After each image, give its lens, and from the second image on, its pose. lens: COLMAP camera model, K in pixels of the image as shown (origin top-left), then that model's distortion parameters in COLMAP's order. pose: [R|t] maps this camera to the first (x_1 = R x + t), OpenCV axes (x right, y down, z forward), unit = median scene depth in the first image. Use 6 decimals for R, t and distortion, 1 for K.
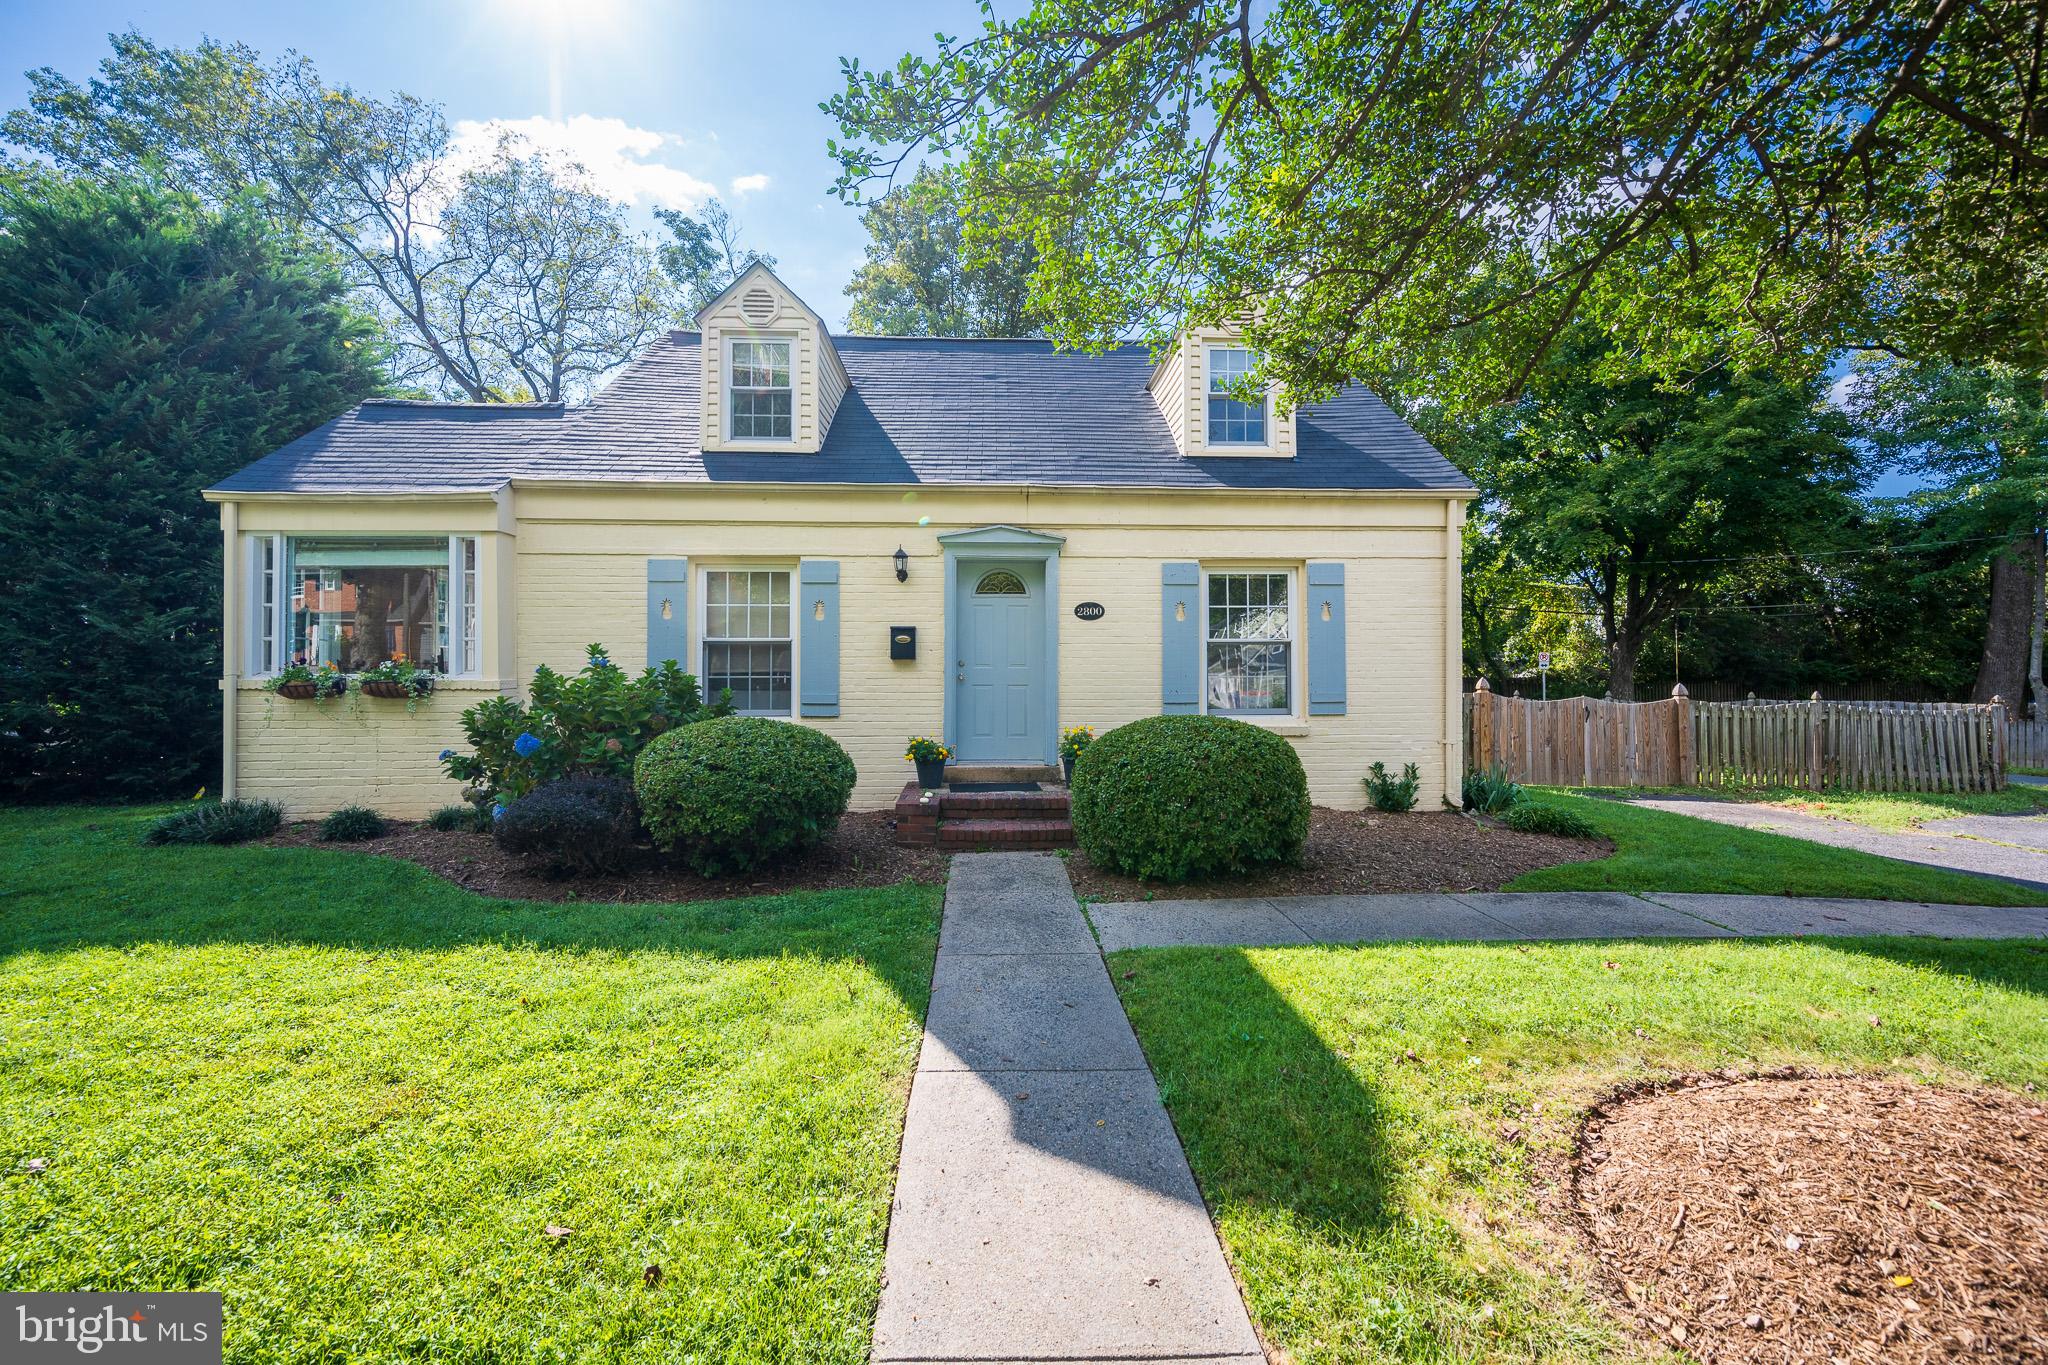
lens RADIAL K [[743.2, 0, 1010.7], [0, 743.2, 678.3], [0, 0, 1]] dist [-0.000724, -0.000002]
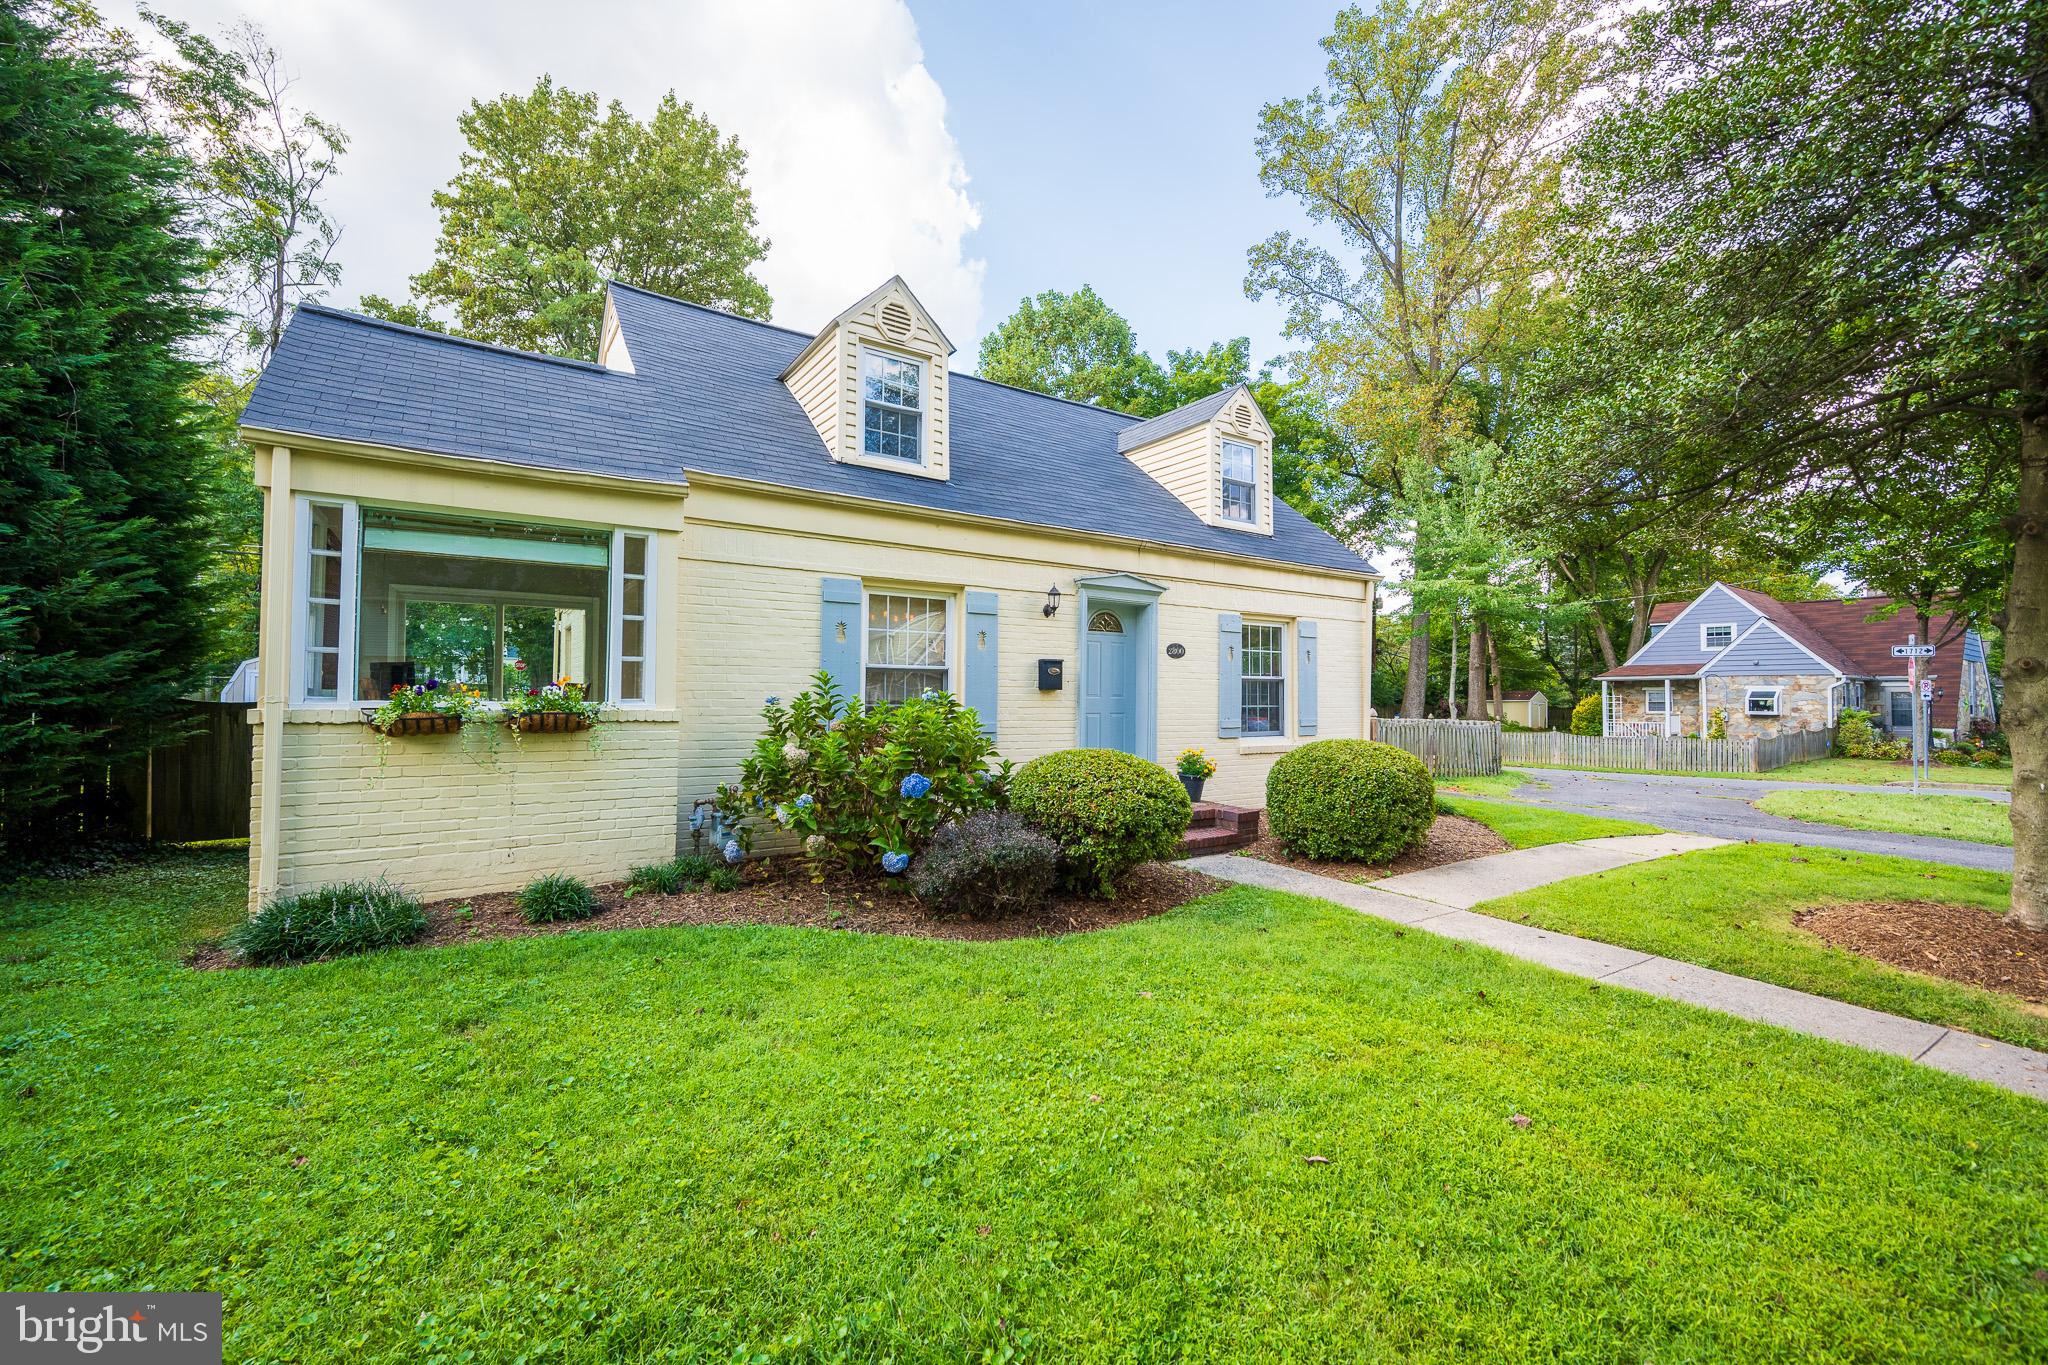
lens RADIAL K [[837.0, 0, 1022.6], [0, 837.0, 678.6], [0, 0, 1]] dist [-0.000139, -0.005154]
pose [[0.849060, 0.019694, 0.527929, -0.802677], [-0.005930, 0.999597, -0.027752, -0.007835], [-0.528263, 0.020432, 0.848835, -0.000543]]
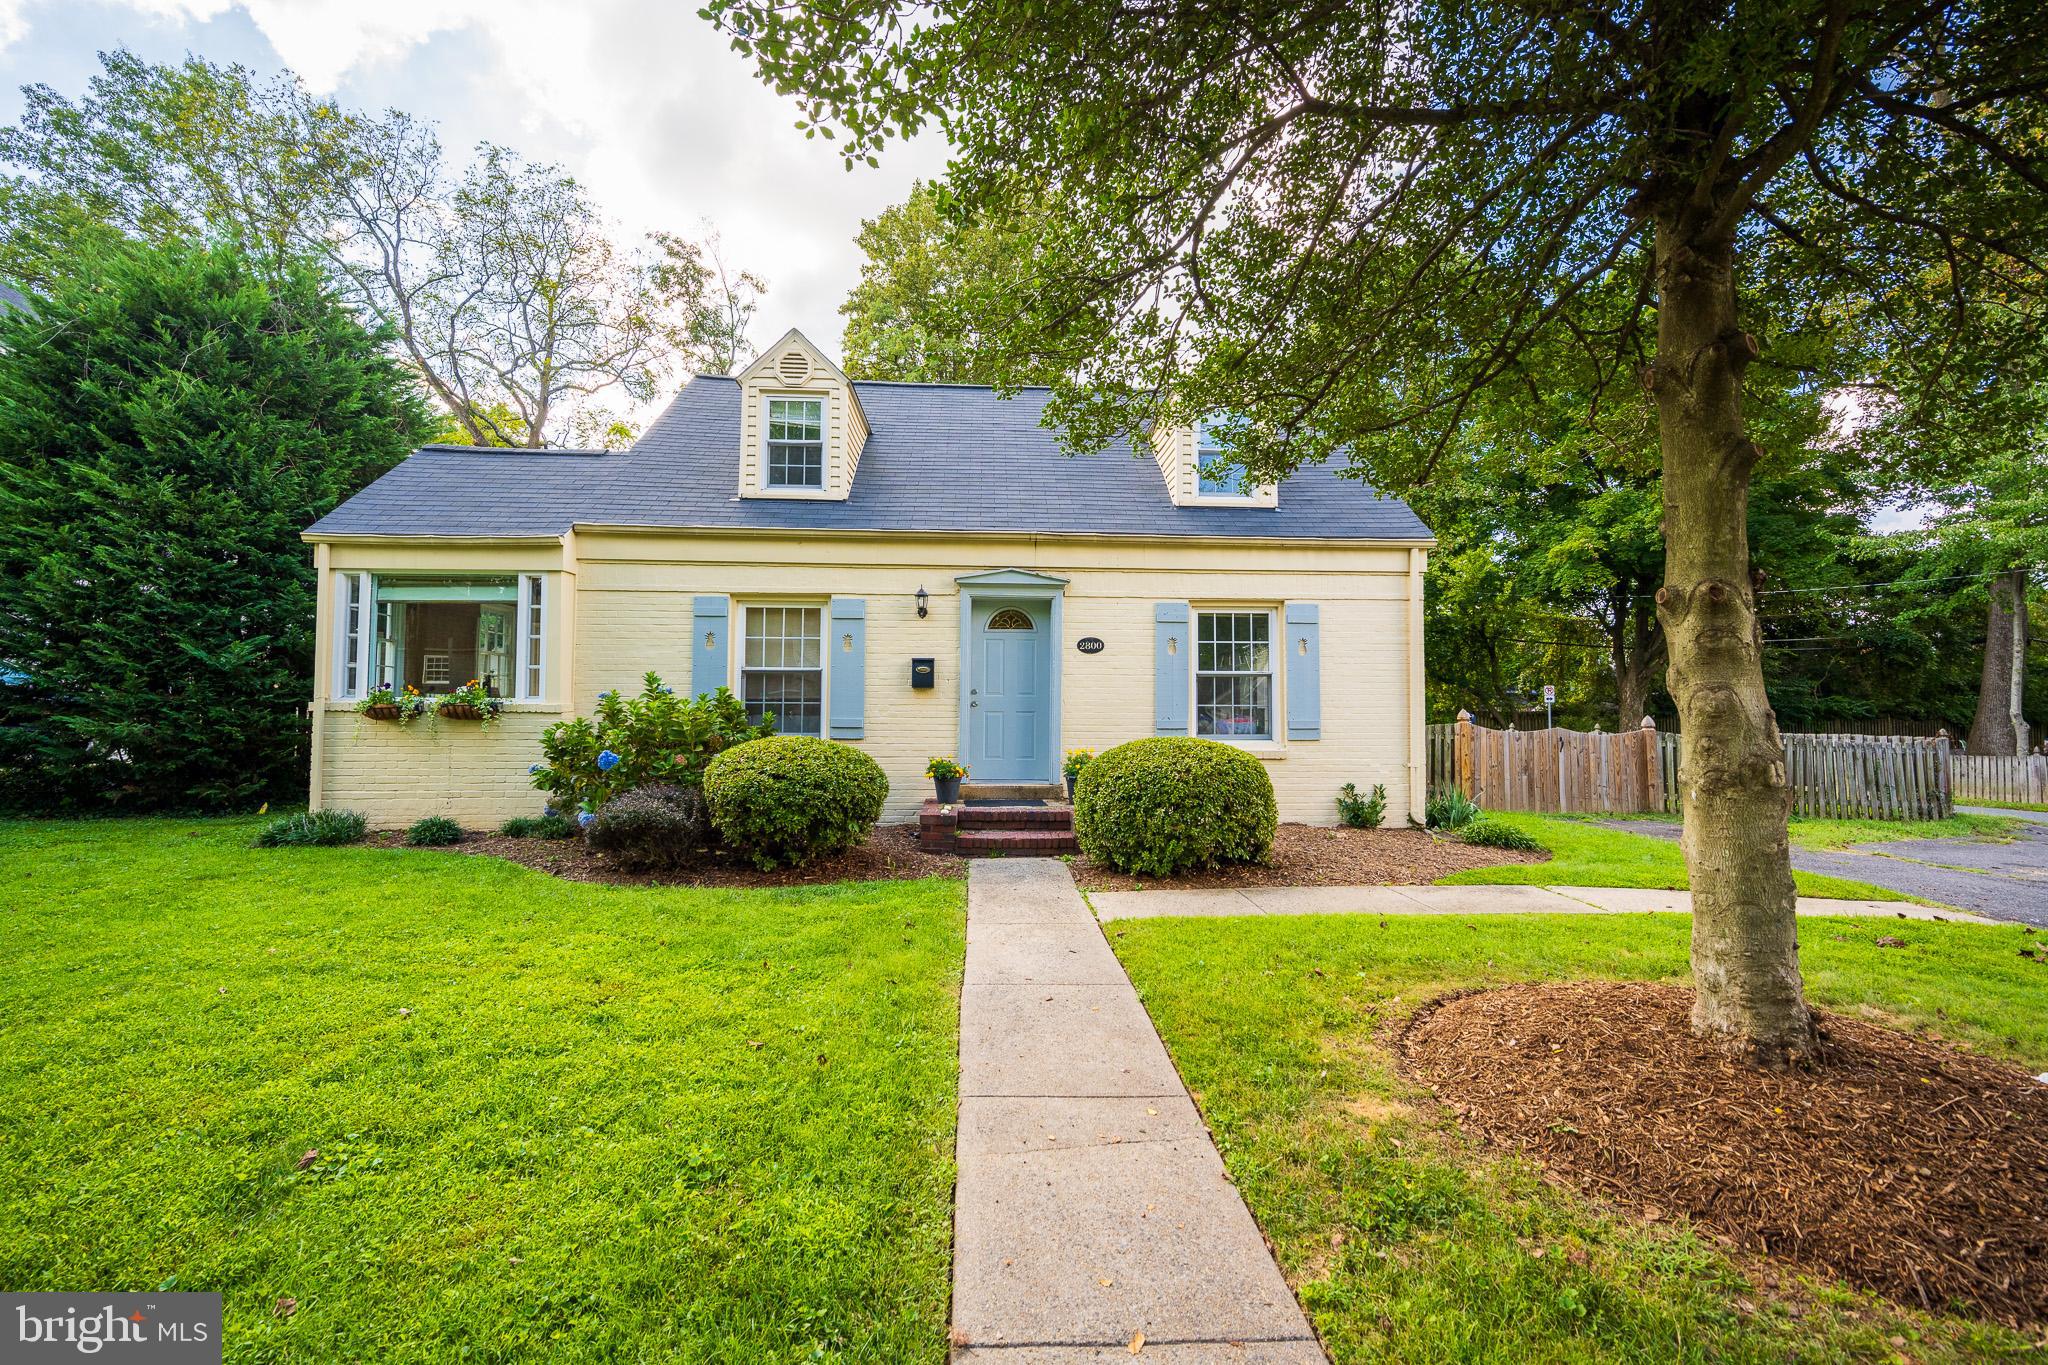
lens RADIAL K [[856.2, 0, 1024.0], [0, 856.2, 682.5], [0, 0, 1]] dist [-0.010629, -0.000181]
pose [[0.999631, 0.006656, 0.026330, -0.026893], [-0.005752, 0.999397, -0.034238, 0.009380], [-0.026542, 0.034073, 0.999067, -0.277472]]
